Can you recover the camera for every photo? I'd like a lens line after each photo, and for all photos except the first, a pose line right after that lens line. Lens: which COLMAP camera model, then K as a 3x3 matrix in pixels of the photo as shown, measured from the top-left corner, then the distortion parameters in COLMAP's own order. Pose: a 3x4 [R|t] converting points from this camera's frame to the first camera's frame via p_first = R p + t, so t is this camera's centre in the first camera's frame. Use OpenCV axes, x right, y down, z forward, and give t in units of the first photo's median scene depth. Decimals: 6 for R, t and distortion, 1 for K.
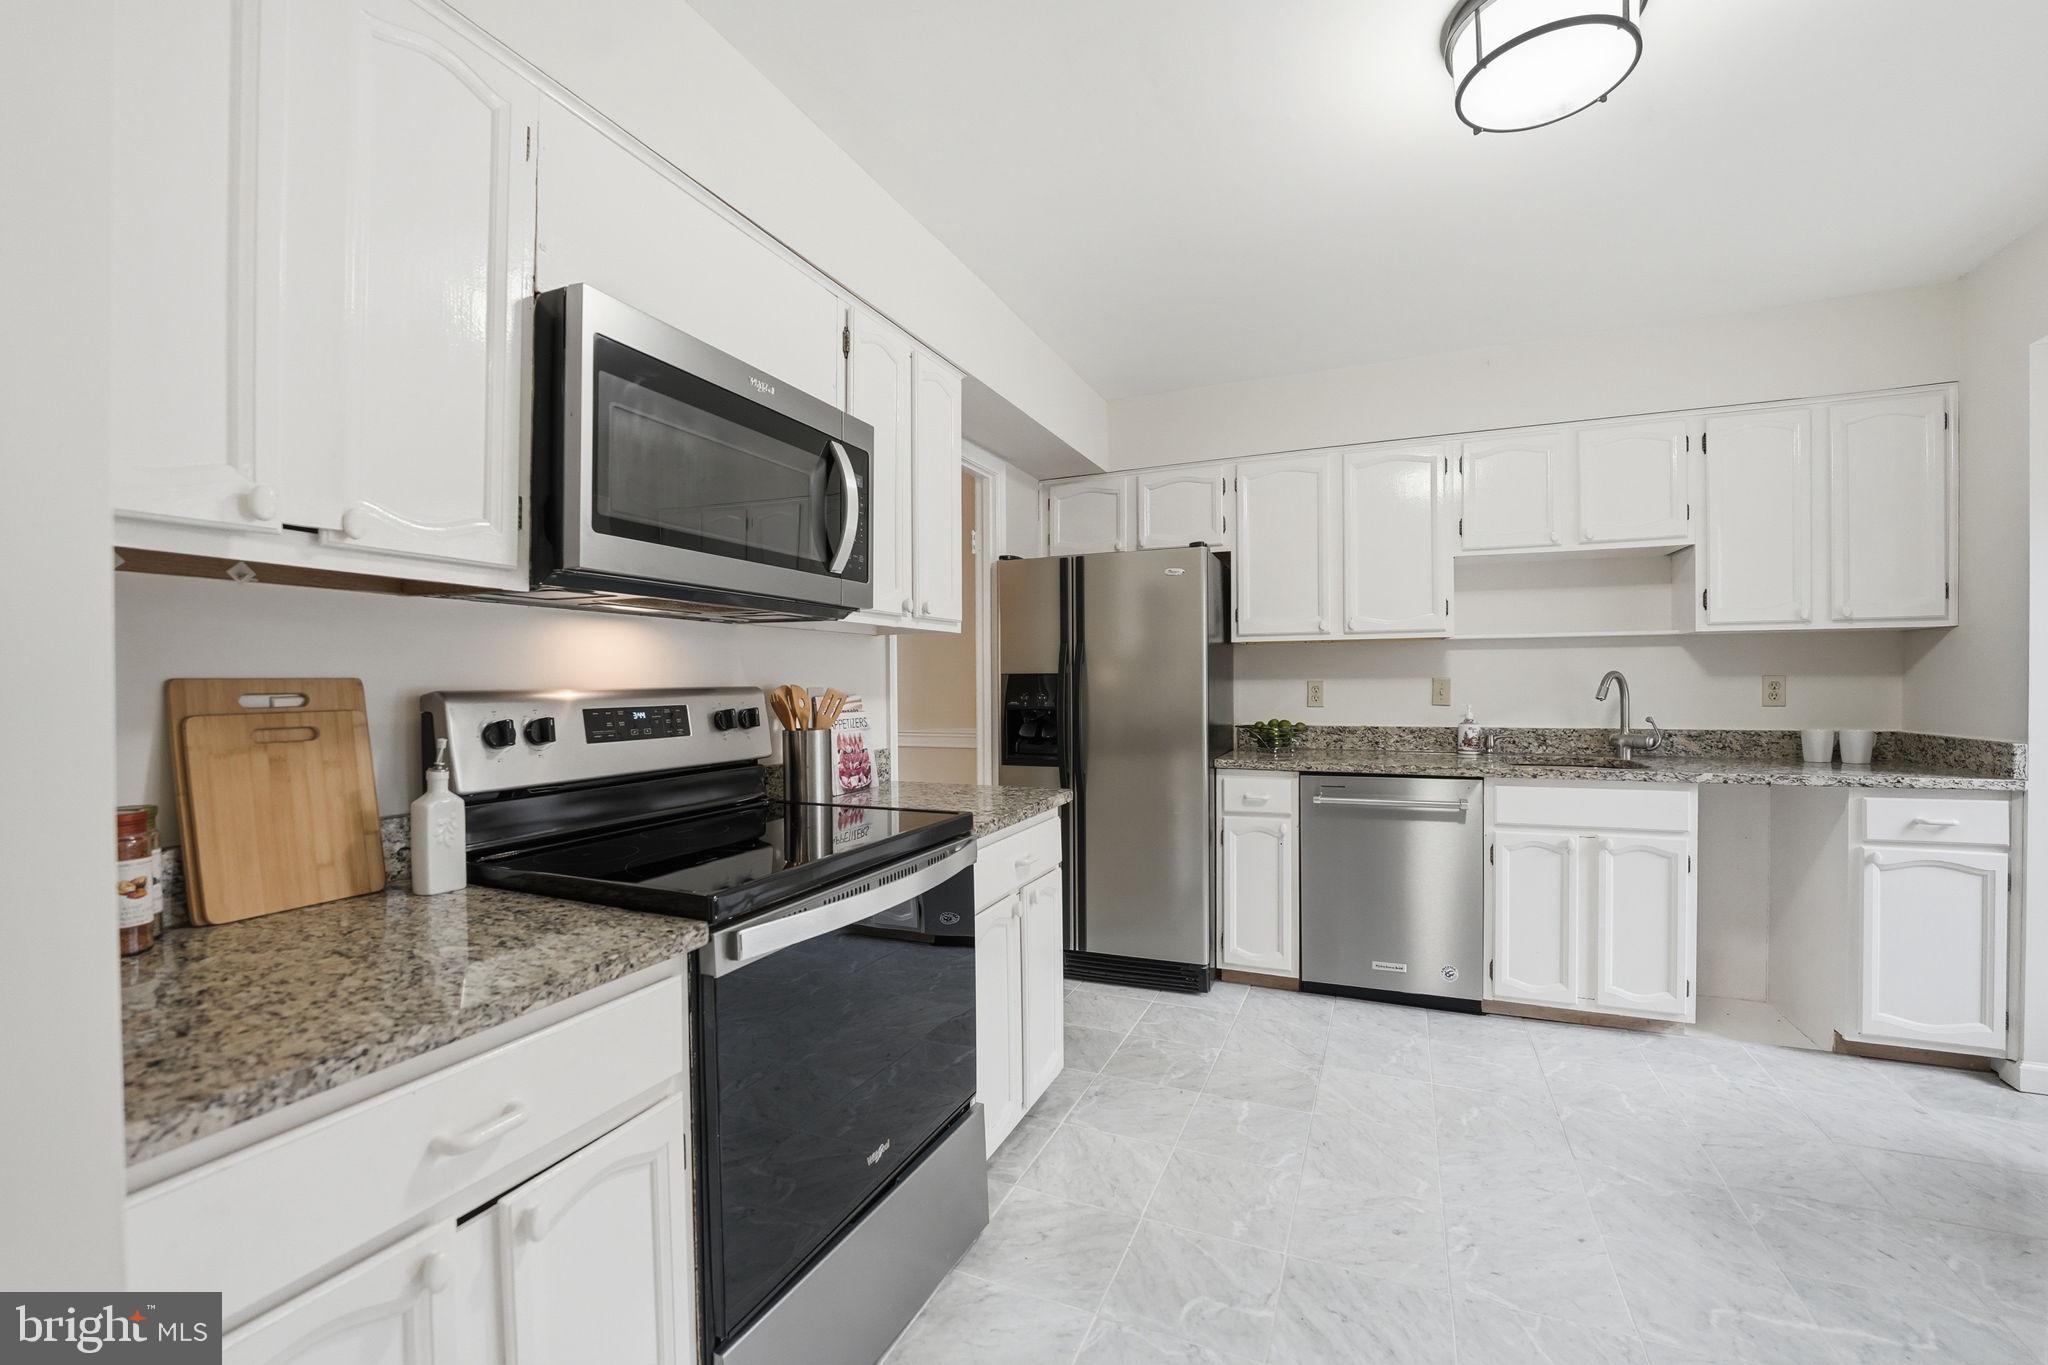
lens RADIAL K [[868.5, 0, 1015.8], [0, 868.5, 668.5], [0, 0, 1]] dist [-0.024224, 0.004820]
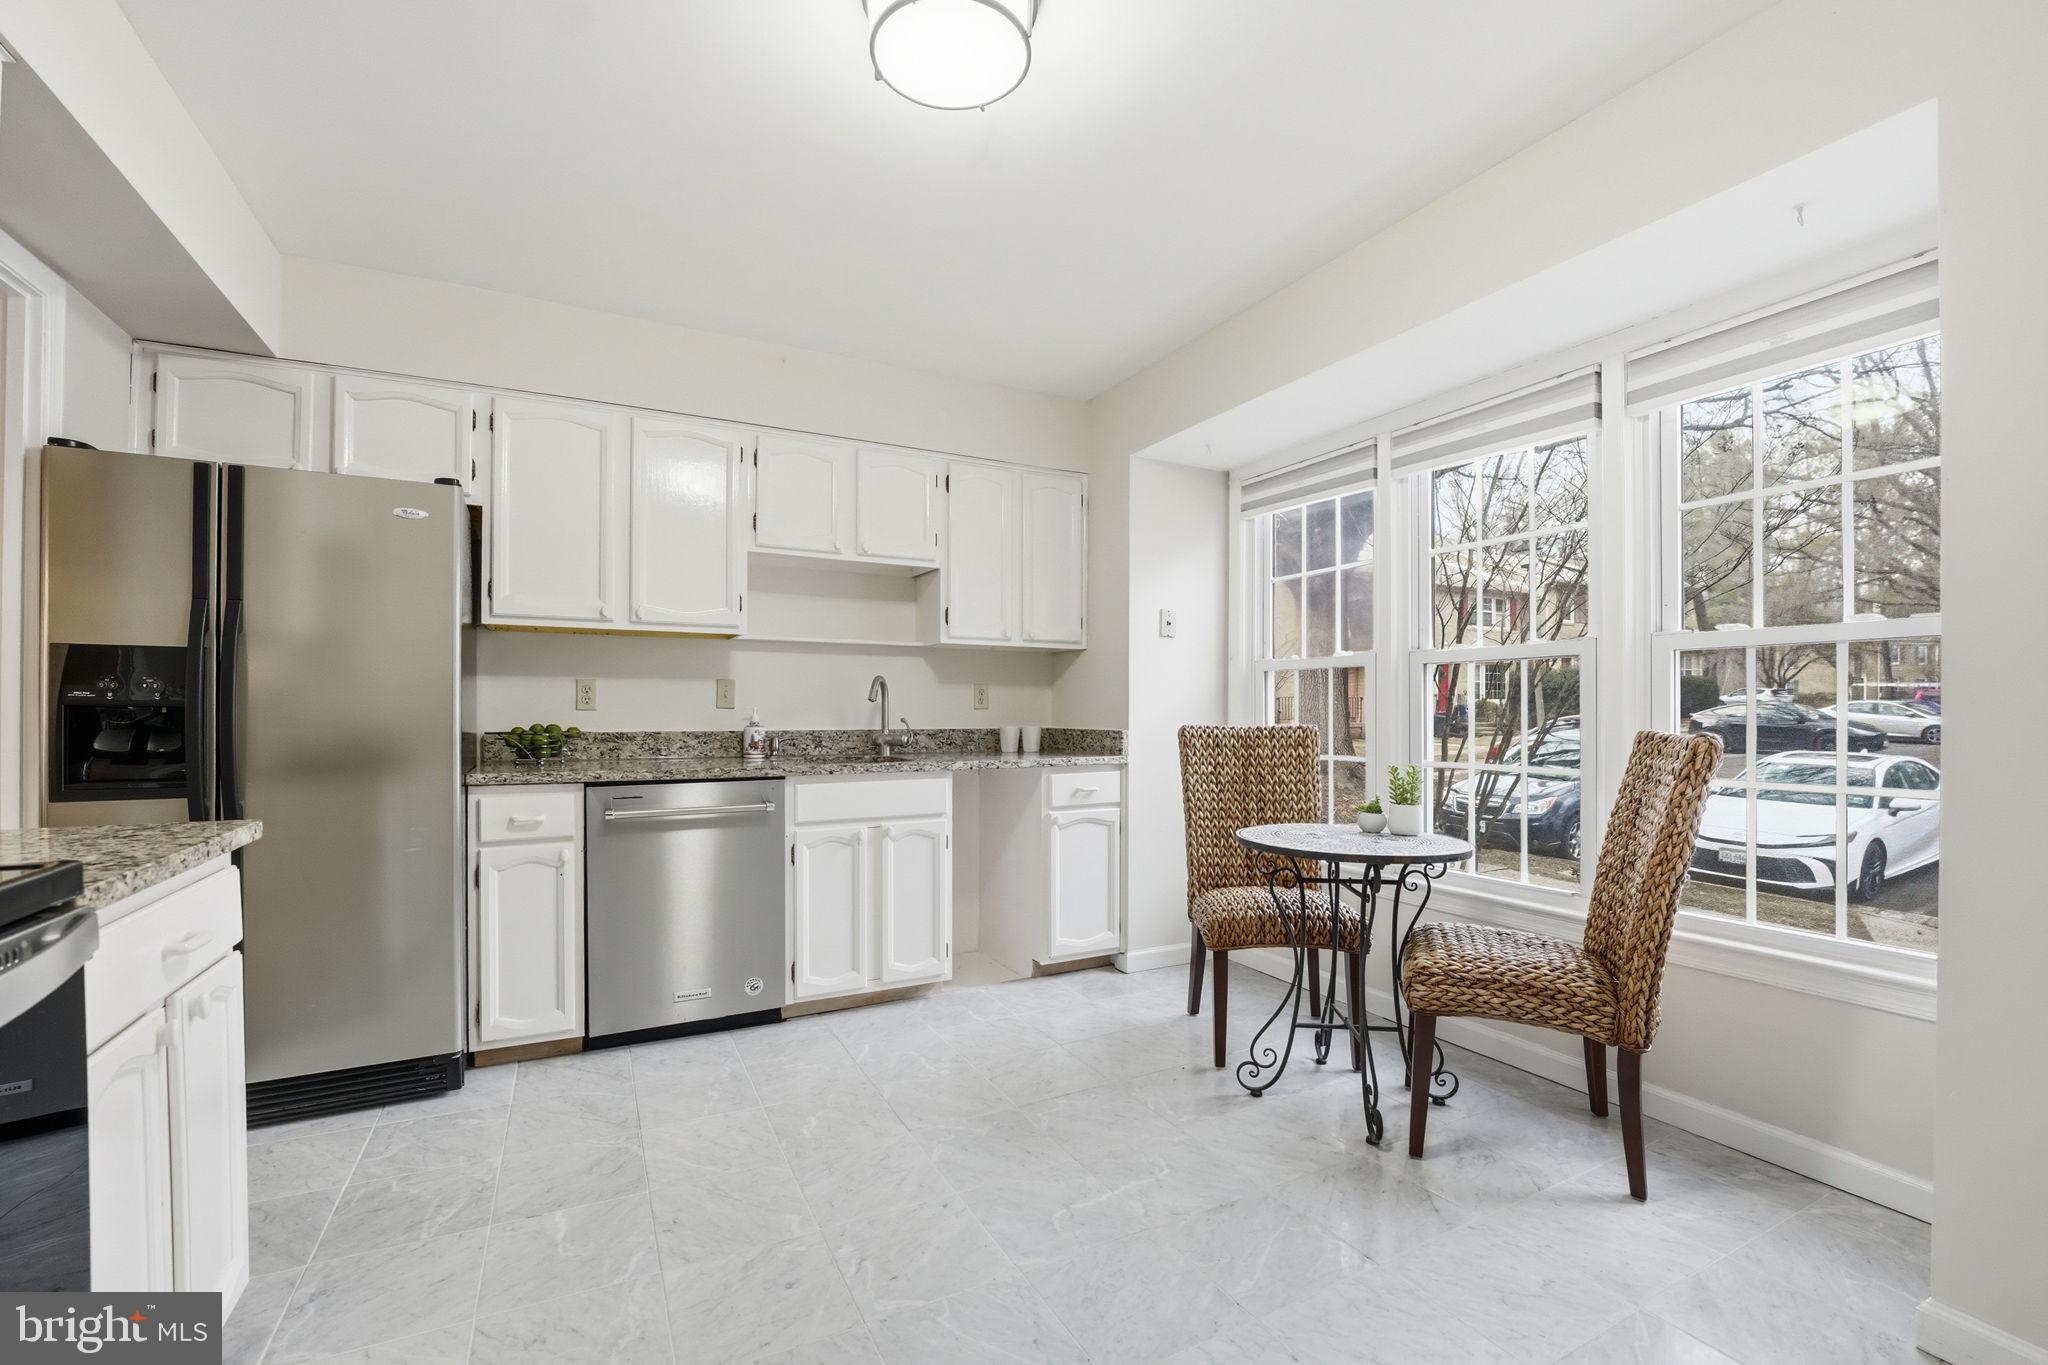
lens RADIAL K [[877.9, 0, 1022.5], [0, 877.9, 700.8], [0, 0, 1]] dist [-0.023966, 0.000299]
pose [[0.620512, 0.018325, 0.783983, -0.067640], [-0.016789, 0.999808, -0.010081, 0.045284], [-0.784017, -0.006907, 0.620701, 0.174266]]
